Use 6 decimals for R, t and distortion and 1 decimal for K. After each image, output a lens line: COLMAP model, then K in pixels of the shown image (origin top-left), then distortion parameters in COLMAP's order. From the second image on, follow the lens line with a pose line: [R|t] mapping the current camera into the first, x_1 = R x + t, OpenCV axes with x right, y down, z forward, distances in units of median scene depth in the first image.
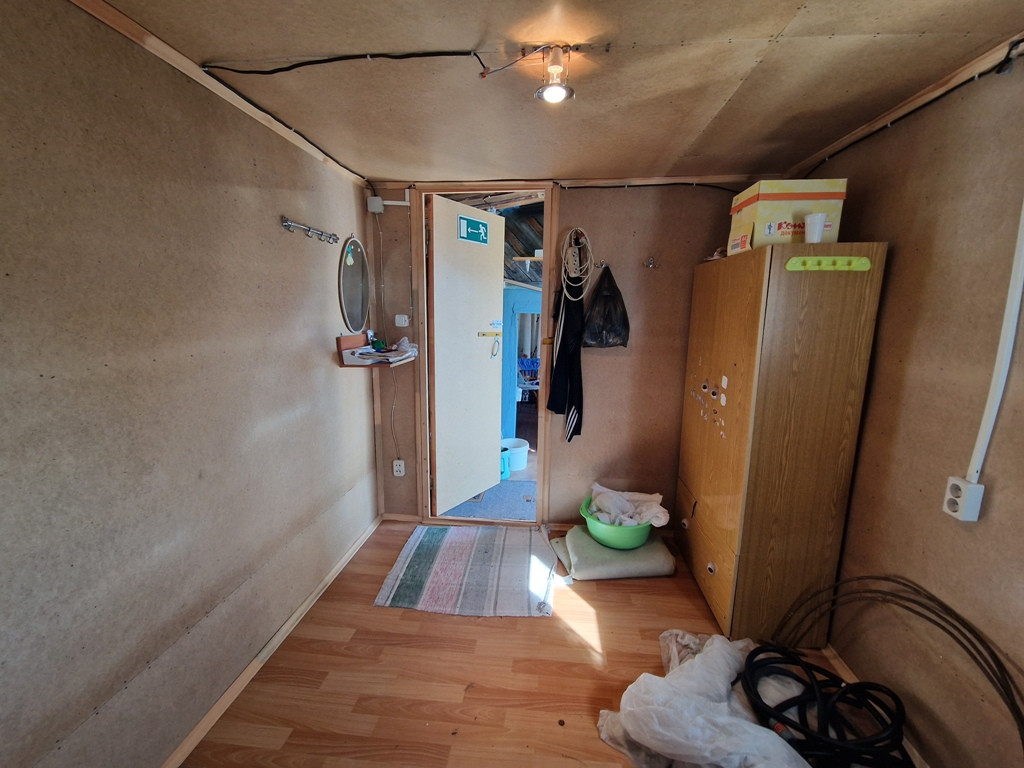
lens RADIAL K [[410.0, 0, 510.8], [0, 410.0, 381.1], [0, 0, 1]] dist [0.006872, -0.005177]
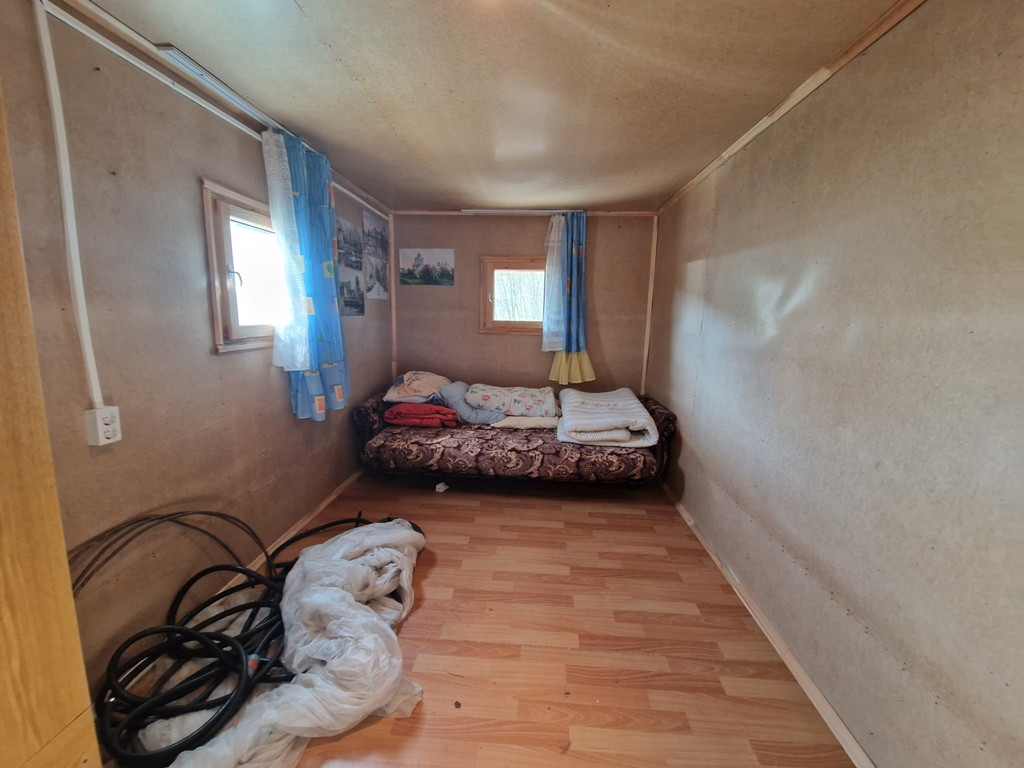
lens RADIAL K [[410.0, 0, 508.3], [0, 410.0, 380.4], [0, 0, 1]] dist [0.006872, -0.005177]
pose [[-0.998849, -0.028573, -0.038515, 0.069882], [-0.039750, 0.942577, 0.331616, -0.203897], [0.026828, 0.332765, -0.942628, 1.777900]]
